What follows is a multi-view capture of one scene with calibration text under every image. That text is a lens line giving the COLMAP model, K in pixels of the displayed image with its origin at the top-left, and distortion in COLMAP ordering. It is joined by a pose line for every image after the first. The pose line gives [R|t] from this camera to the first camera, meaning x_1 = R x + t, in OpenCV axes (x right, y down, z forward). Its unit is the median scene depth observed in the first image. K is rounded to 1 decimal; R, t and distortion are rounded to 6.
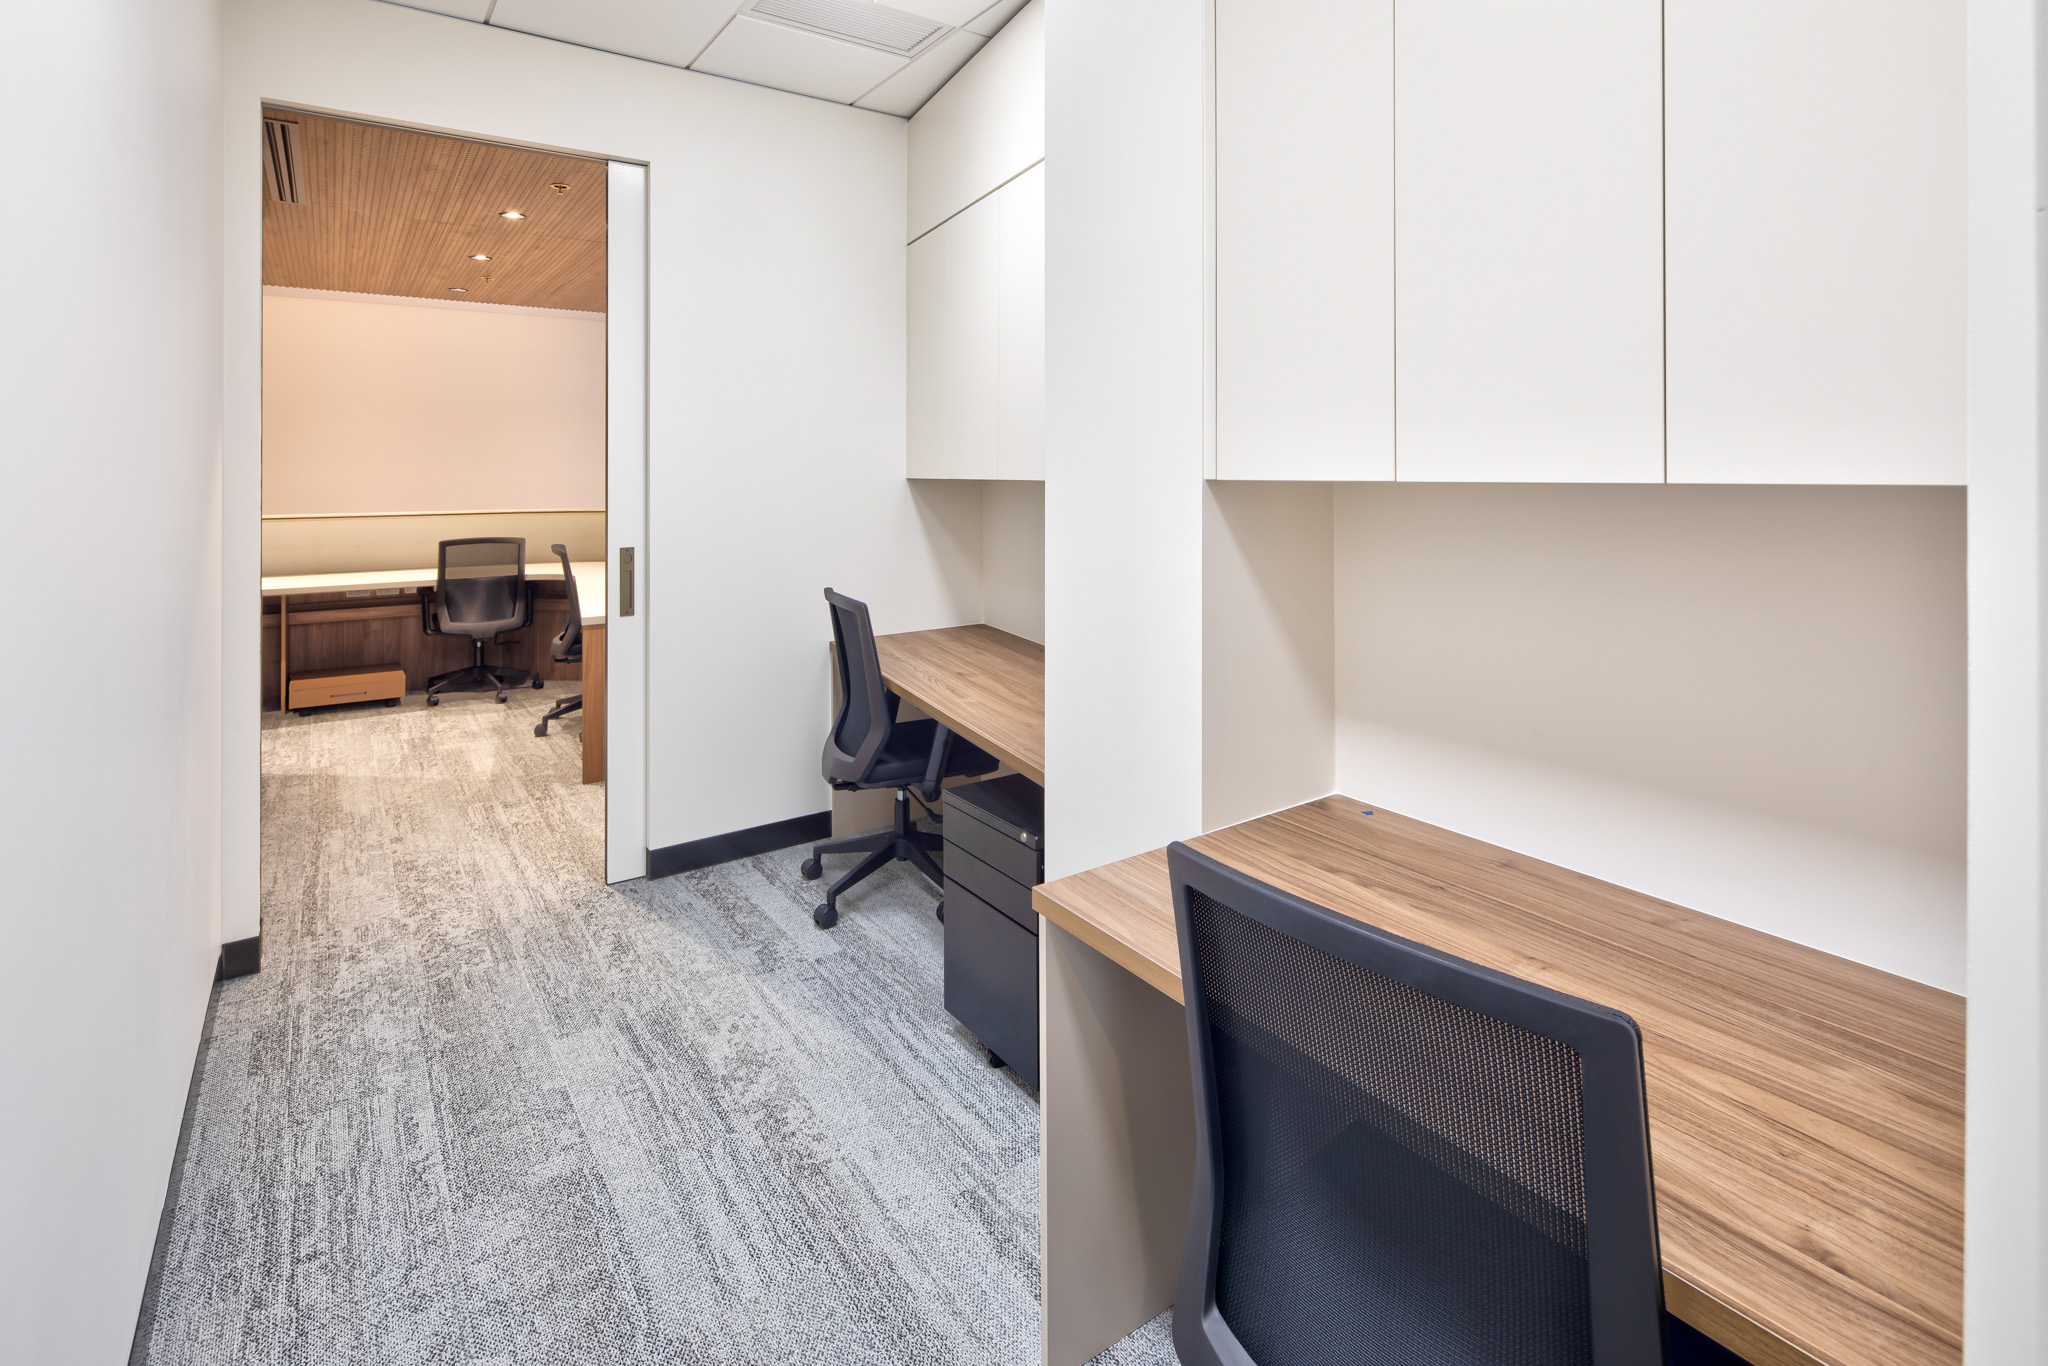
lens RADIAL K [[991.8, 0, 1016.7], [0, 991.8, 691.5], [0, 0, 1]] dist [0.003088, -0.004262]
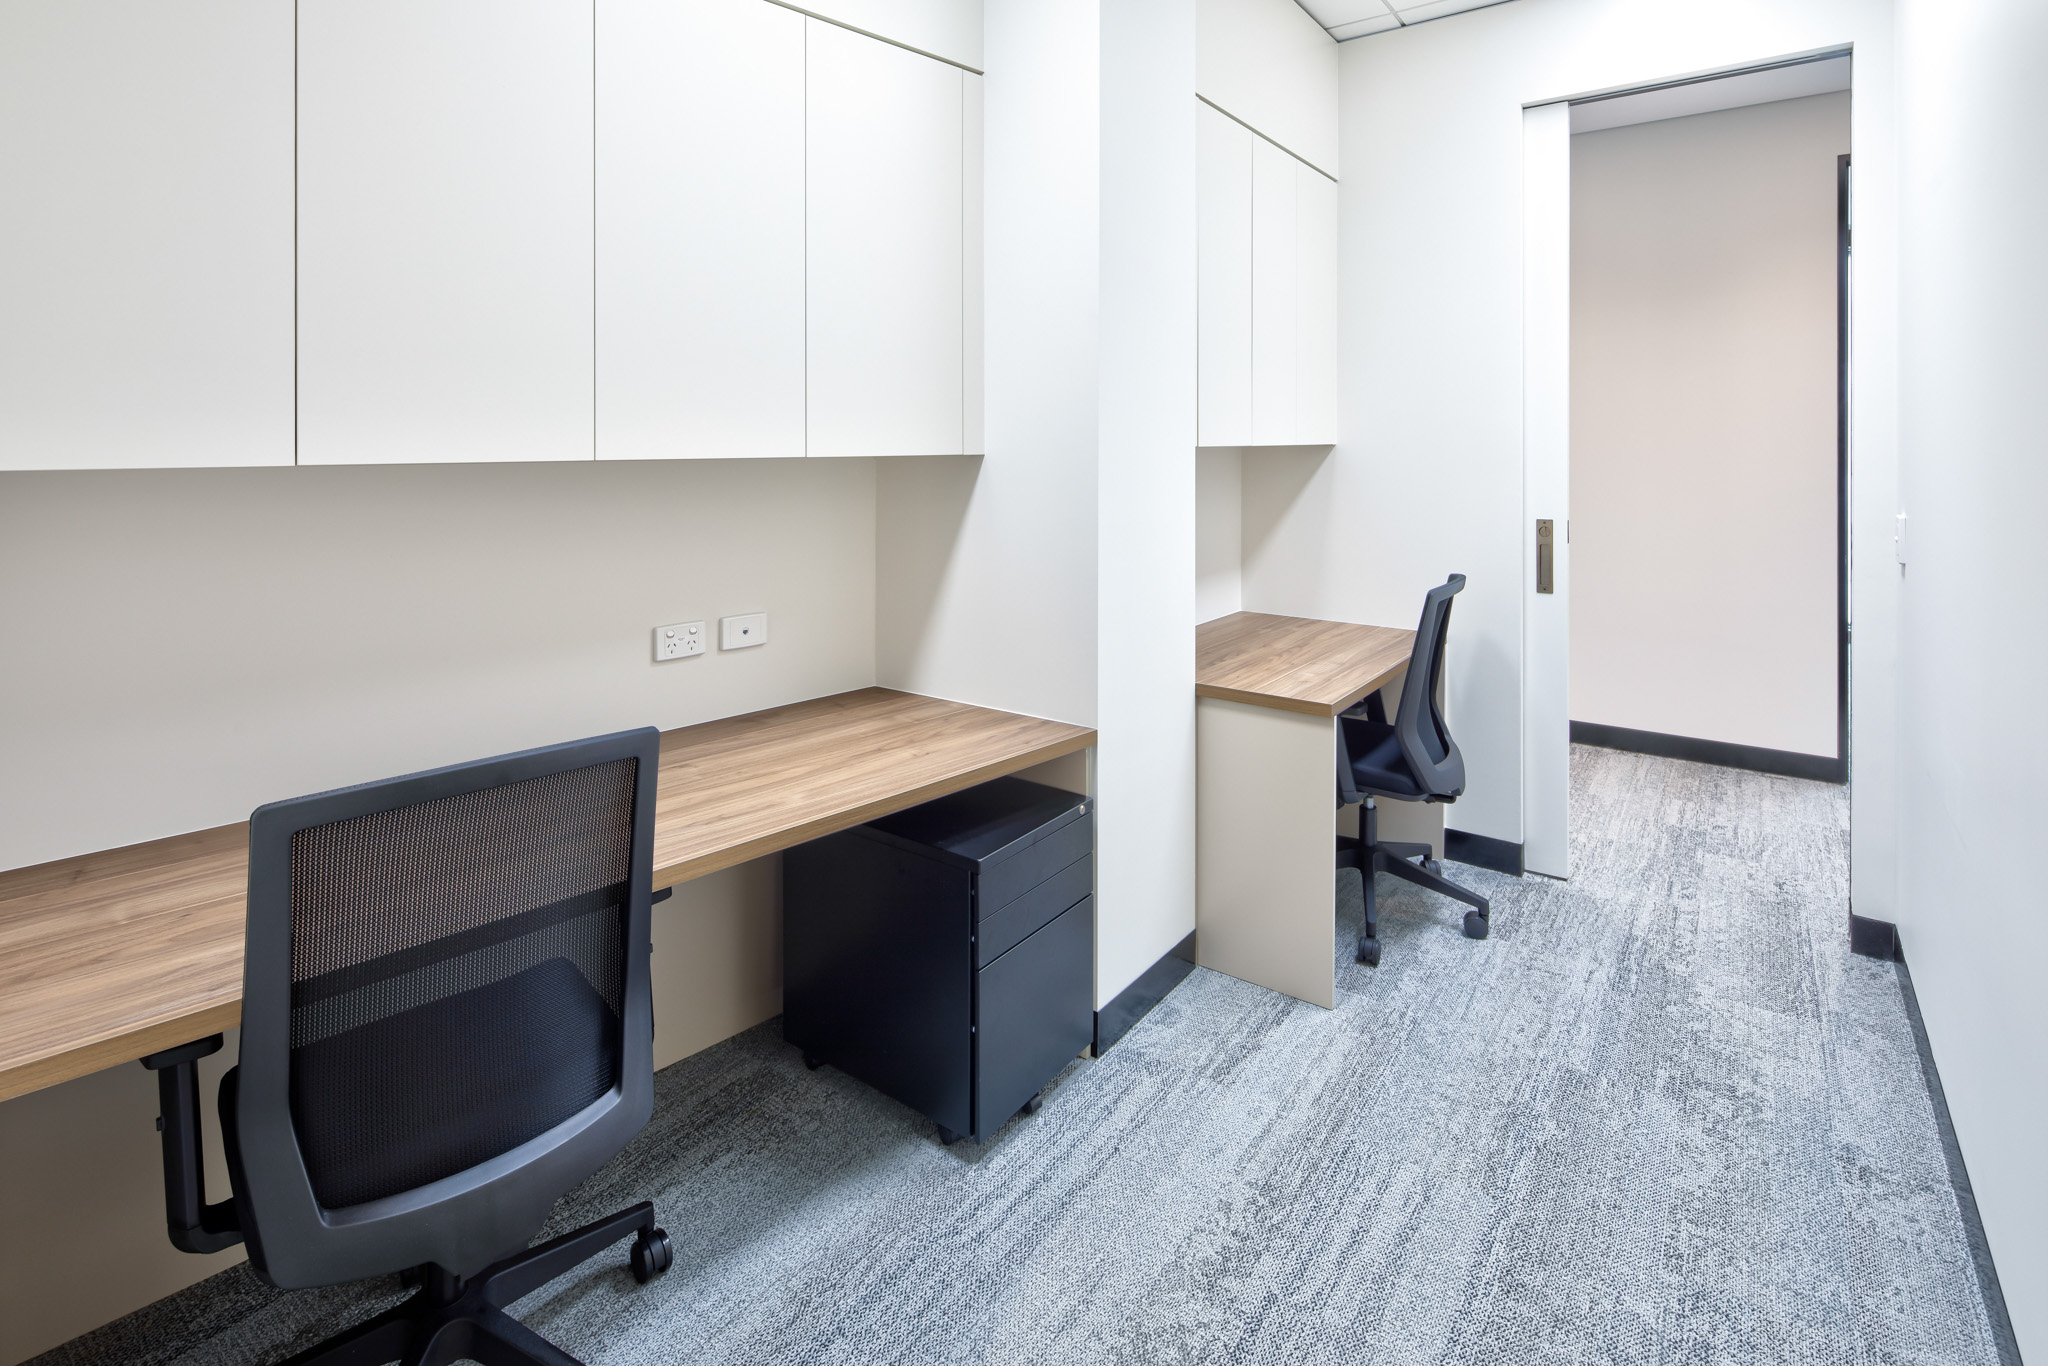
lens RADIAL K [[991.8, 0, 1016.3], [0, 991.8, 673.6], [0, 0, 1]] dist [0.003088, -0.004262]
pose [[-0.341289, -0.212323, 0.915664, -0.860505], [0.215255, 0.930611, 0.296020, -0.296009], [-0.914979, 0.298130, -0.271904, 1.298386]]
